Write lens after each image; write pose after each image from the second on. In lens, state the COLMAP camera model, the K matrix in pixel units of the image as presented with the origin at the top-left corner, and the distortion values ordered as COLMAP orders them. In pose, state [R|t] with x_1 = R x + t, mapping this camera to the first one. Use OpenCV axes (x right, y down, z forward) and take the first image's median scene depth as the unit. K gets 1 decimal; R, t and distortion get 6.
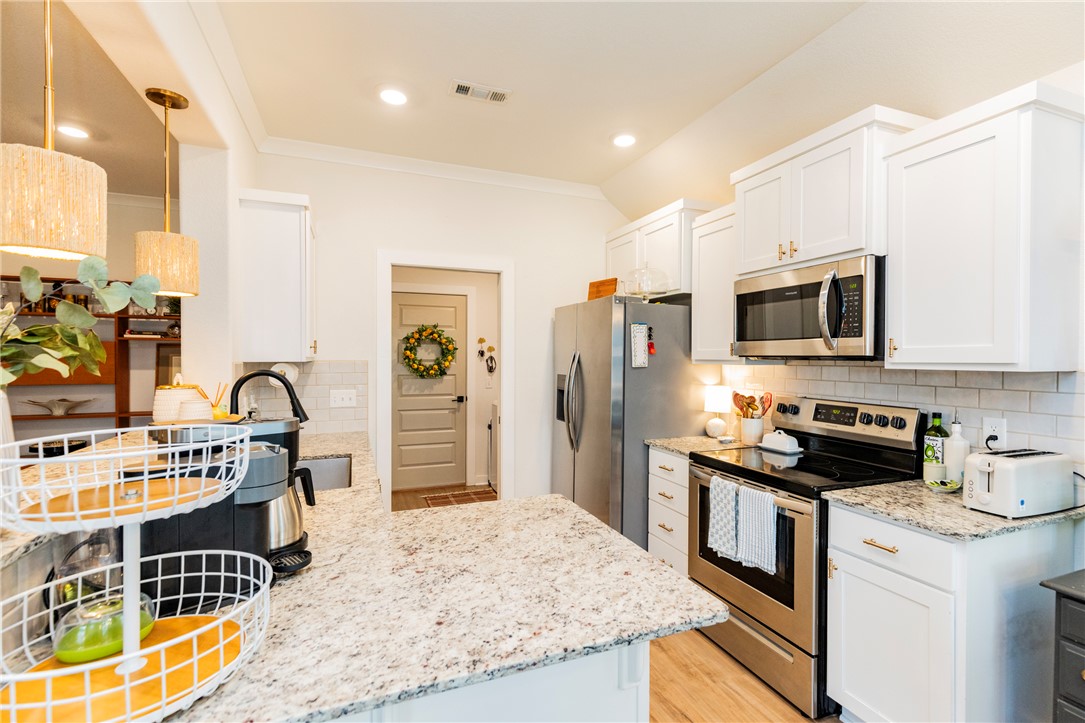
lens RADIAL K [[494.2, 0, 548.4], [0, 494.2, 360.4], [0, 0, 1]] dist [0.007132, -0.002095]
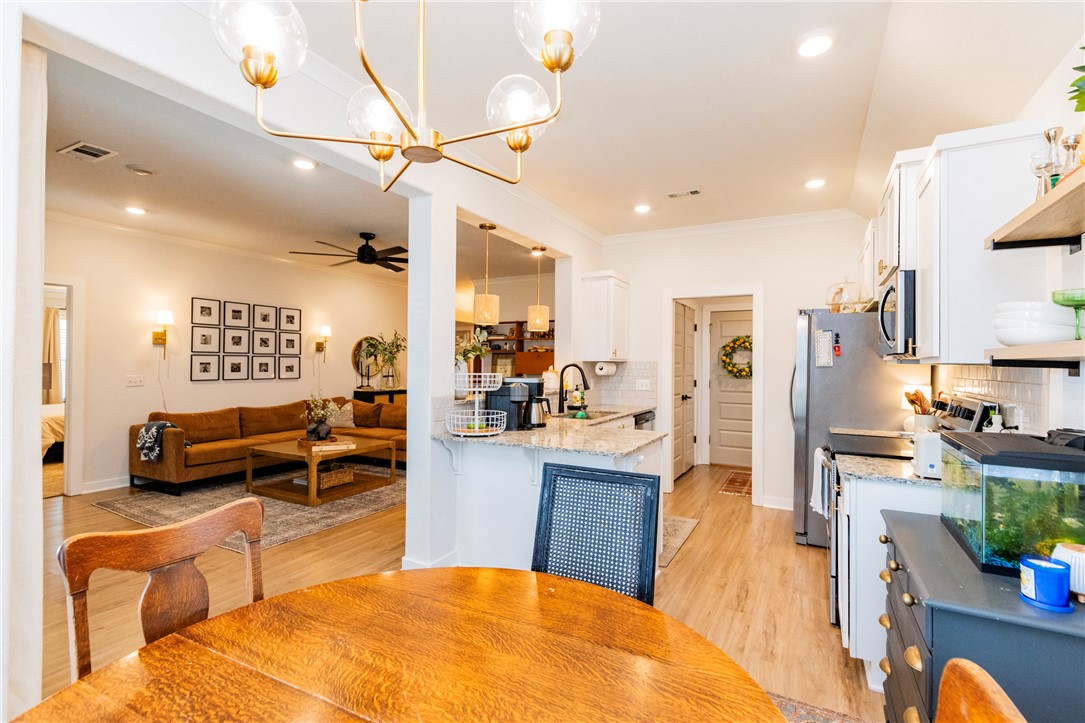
lens RADIAL K [[494.2, 0, 552.8], [0, 494.2, 355.4], [0, 0, 1]] dist [0.007132, -0.002095]
pose [[0.644874, -0.009142, -0.764234, 0.935489], [-0.014150, 0.999614, -0.023897, 0.033878], [0.764158, 0.026225, 0.644496, -0.401898]]
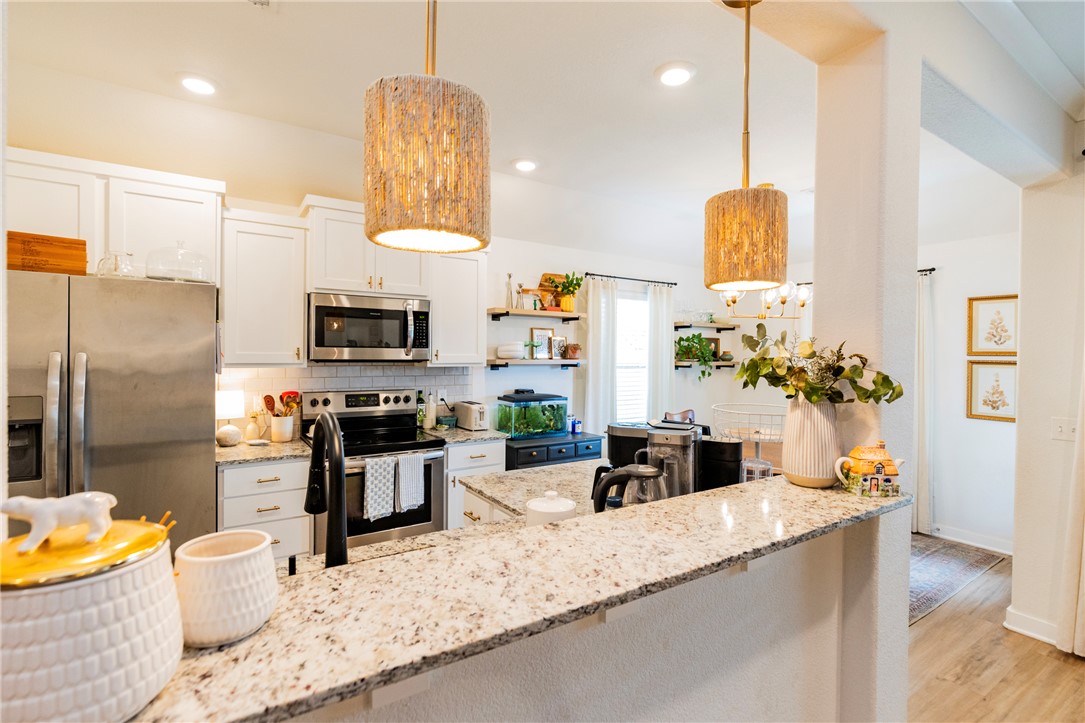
lens RADIAL K [[511.0, 0, 550.5], [0, 511.0, 357.9], [0, 0, 1]] dist [-0.000487, -0.002443]
pose [[-0.202876, -0.016374, 0.979068, -1.051183], [-0.001569, 0.999864, 0.016397, -0.040022], [-0.979203, 0.001790, -0.202874, 0.860780]]
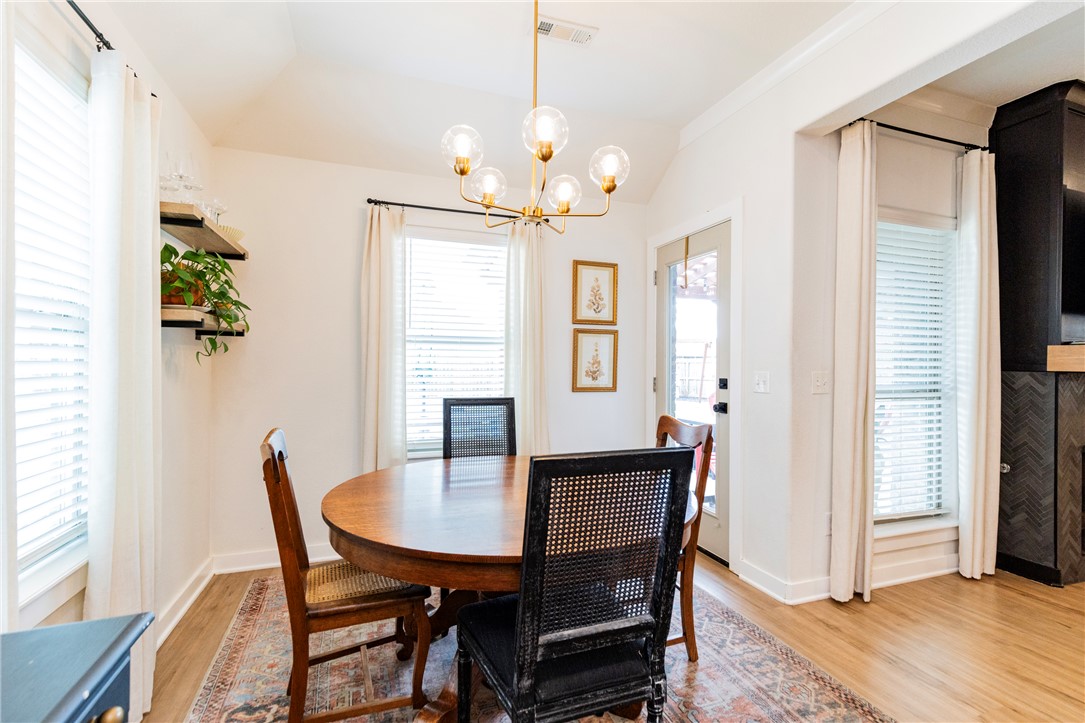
lens RADIAL K [[494.2, 0, 555.7], [0, 494.2, 362.3], [0, 0, 1]] dist [0.007132, -0.002095]
pose [[-0.999523, -0.013389, 0.027839, 0.462486], [-0.013109, 0.999862, 0.010239, 0.091456], [-0.027973, 0.009870, -0.999560, 0.637994]]
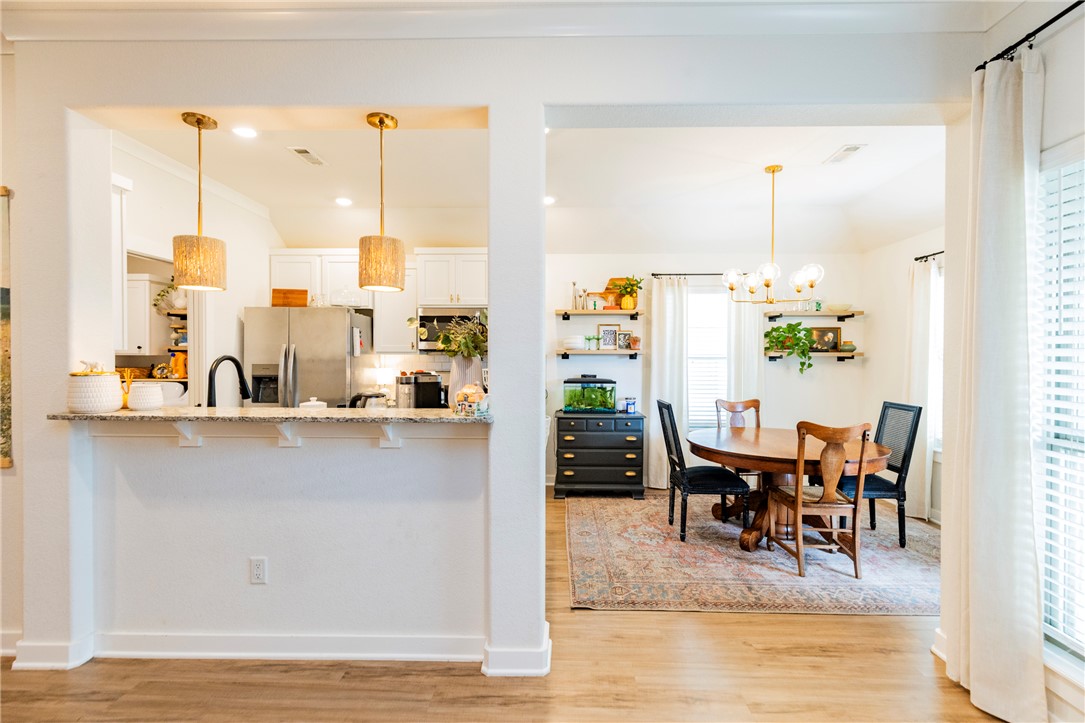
lens RADIAL K [[488.5, 0, 547.4], [0, 488.5, 363.5], [0, 0, 1]] dist [0.007313, -0.001305]
pose [[0.398225, -0.014557, 0.917172, -1.306082], [0.008896, 0.999888, 0.012008, 0.030710], [-0.917245, 0.003378, 0.398310, -0.174865]]
